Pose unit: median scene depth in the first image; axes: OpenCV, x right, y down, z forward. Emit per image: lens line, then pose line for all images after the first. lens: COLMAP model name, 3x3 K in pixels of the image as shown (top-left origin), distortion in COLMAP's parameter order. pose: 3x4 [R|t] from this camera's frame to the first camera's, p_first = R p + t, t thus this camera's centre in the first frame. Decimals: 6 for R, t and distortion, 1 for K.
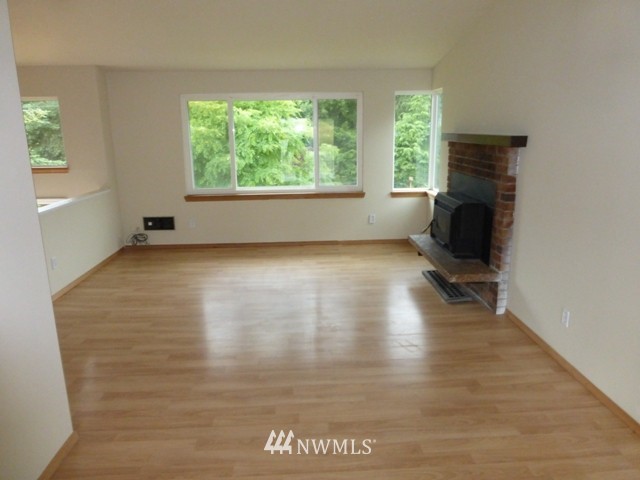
lens RADIAL K [[470.5, 0, 320.0], [0, 470.5, 241.0], [0, 0, 1]] dist [-0.010129, -0.002049]
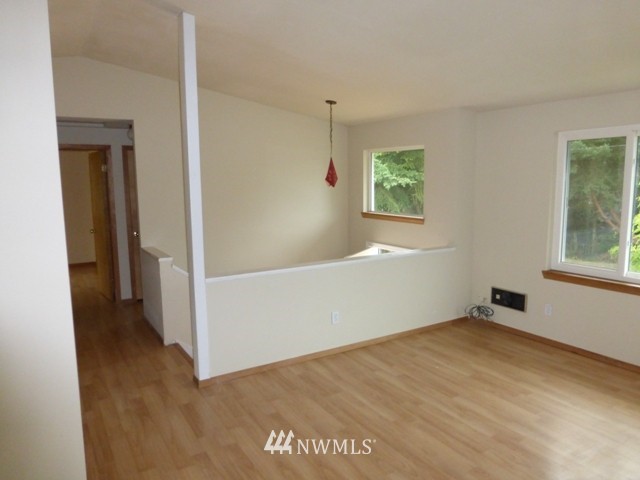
lens RADIAL K [[470.5, 0, 320.5], [0, 470.5, 237.2], [0, 0, 1]] dist [-0.010129, -0.002049]
pose [[0.487202, 0.113537, -0.865878, 0.173134], [-0.201458, 0.979381, 0.015066, -0.092356], [0.849735, 0.167098, 0.500029, 0.364259]]
